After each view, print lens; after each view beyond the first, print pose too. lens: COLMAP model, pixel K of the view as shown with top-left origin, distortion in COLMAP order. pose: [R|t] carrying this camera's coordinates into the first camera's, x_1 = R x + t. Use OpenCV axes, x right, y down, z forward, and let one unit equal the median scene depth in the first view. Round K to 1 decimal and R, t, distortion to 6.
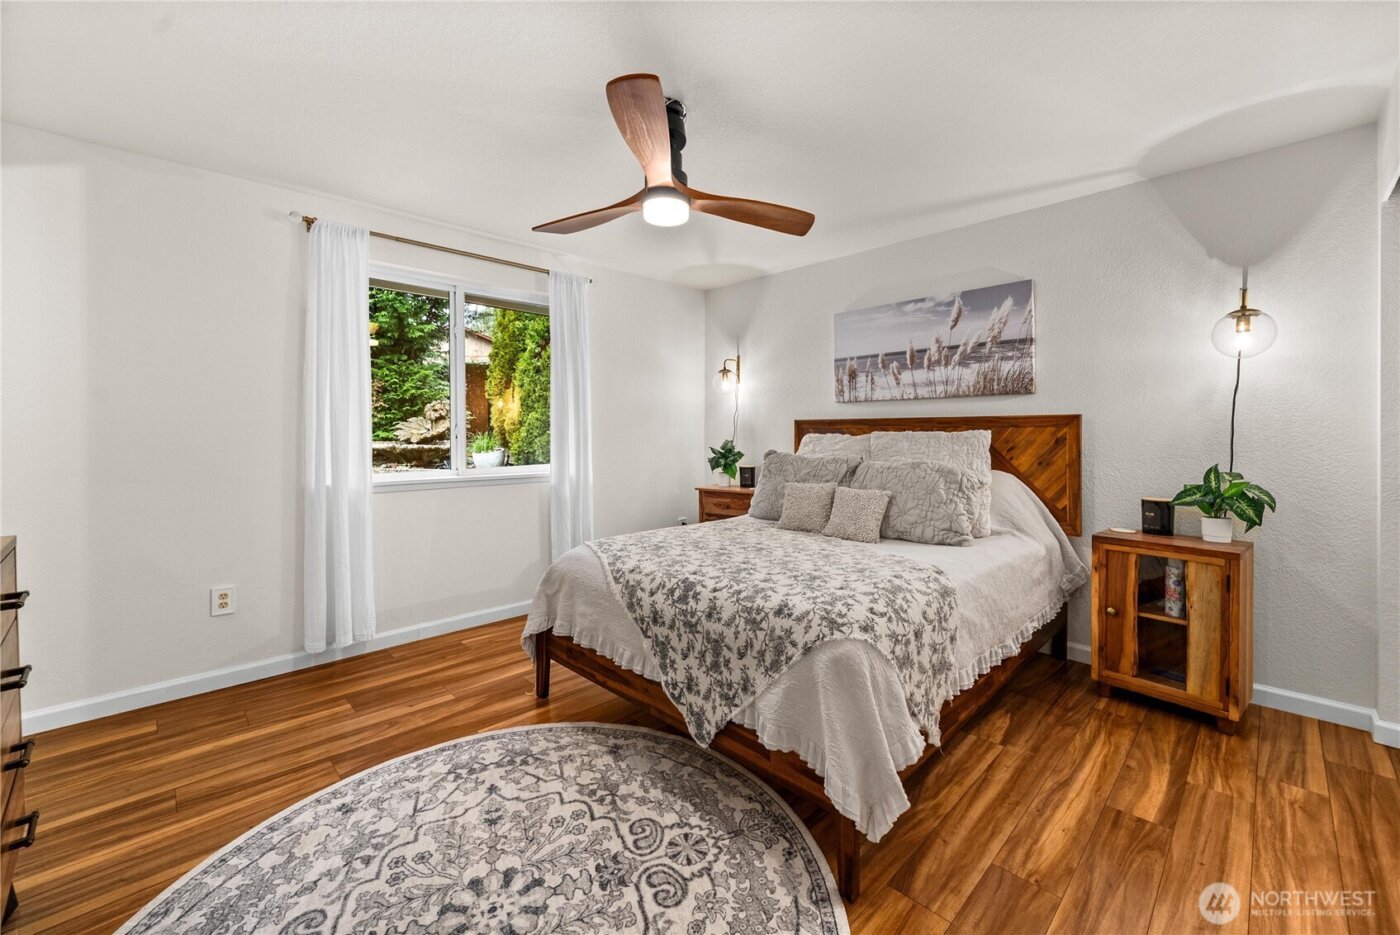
lens RADIAL K [[595.7, 0, 734.1], [0, 595.7, 434.8], [0, 0, 1]] dist [-0.000653, -0.000368]
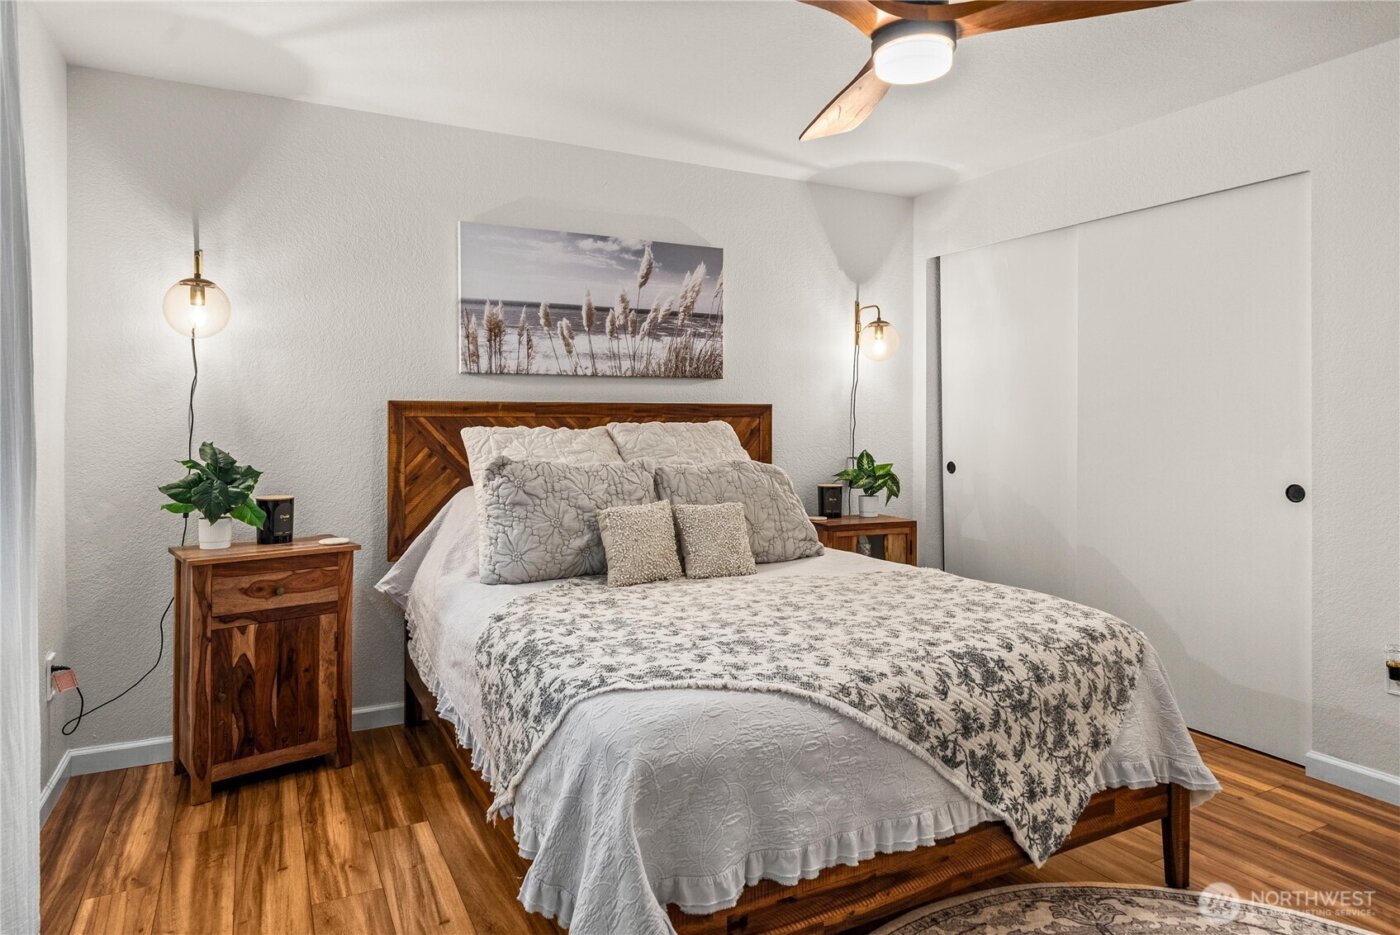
lens RADIAL K [[824.8, 0, 725.2], [0, 824.8, 425.0], [0, 0, 1]] dist [0.000505, 0.001715]
pose [[0.294104, -0.004113, 0.955764, -0.627355], [0.005229, 0.999983, 0.002694, -0.004292], [-0.955759, 0.004206, 0.294121, 0.608228]]
